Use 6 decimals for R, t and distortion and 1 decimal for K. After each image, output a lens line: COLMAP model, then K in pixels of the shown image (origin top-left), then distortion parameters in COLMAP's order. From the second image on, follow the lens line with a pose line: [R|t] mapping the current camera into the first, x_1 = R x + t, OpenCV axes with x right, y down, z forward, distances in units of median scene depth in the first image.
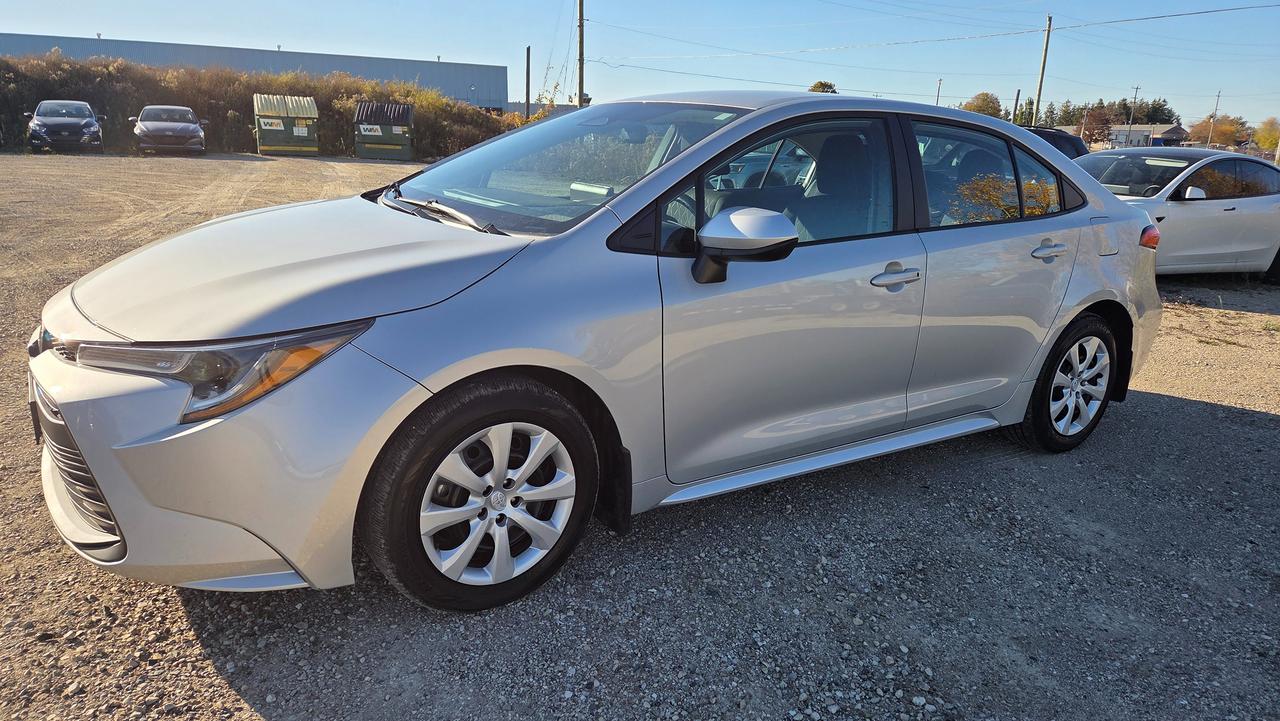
lens RADIAL K [[857.3, 0, 643.0], [0, 857.3, 352.7], [0, 0, 1]] dist [0.093514, -0.094401]
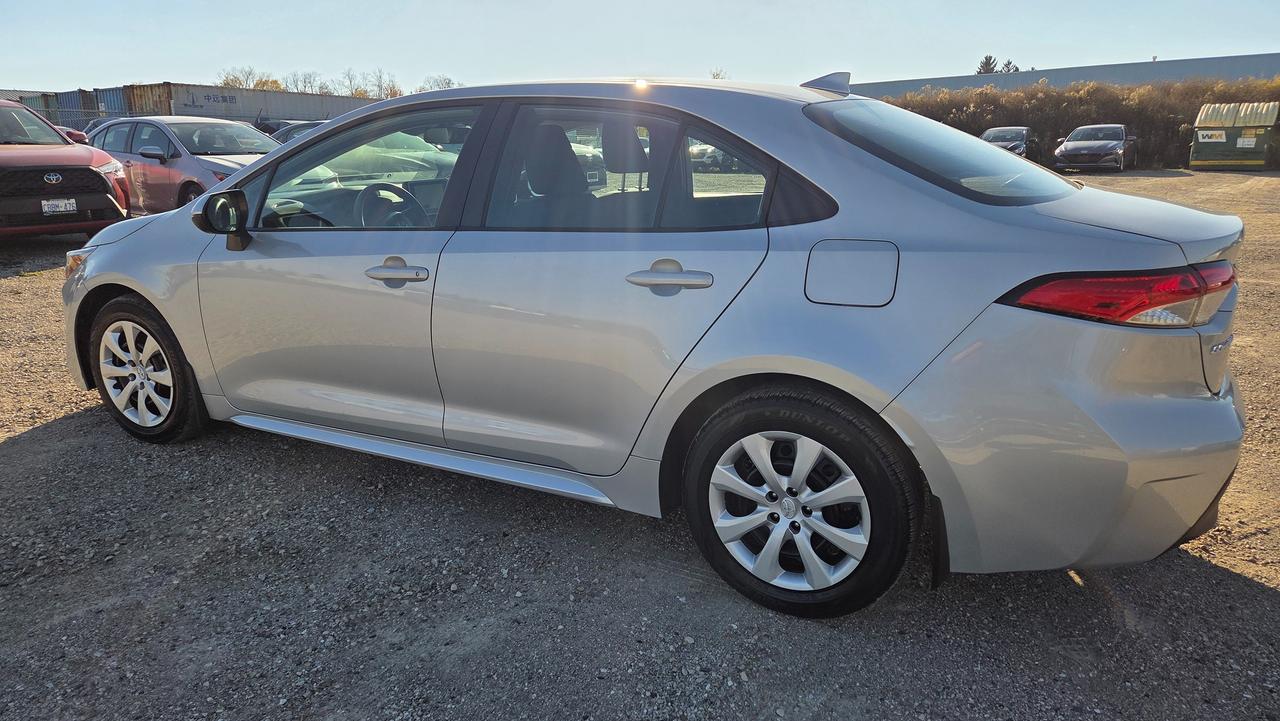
lens RADIAL K [[857.3, 0, 643.0], [0, 857.3, 352.7], [0, 0, 1]] dist [0.093514, -0.094401]
pose [[0.441635, 0.166954, -0.881524, 0.149918], [-0.187627, 0.977995, 0.091226, -0.016532], [0.877357, 0.125109, 0.463242, 0.096035]]
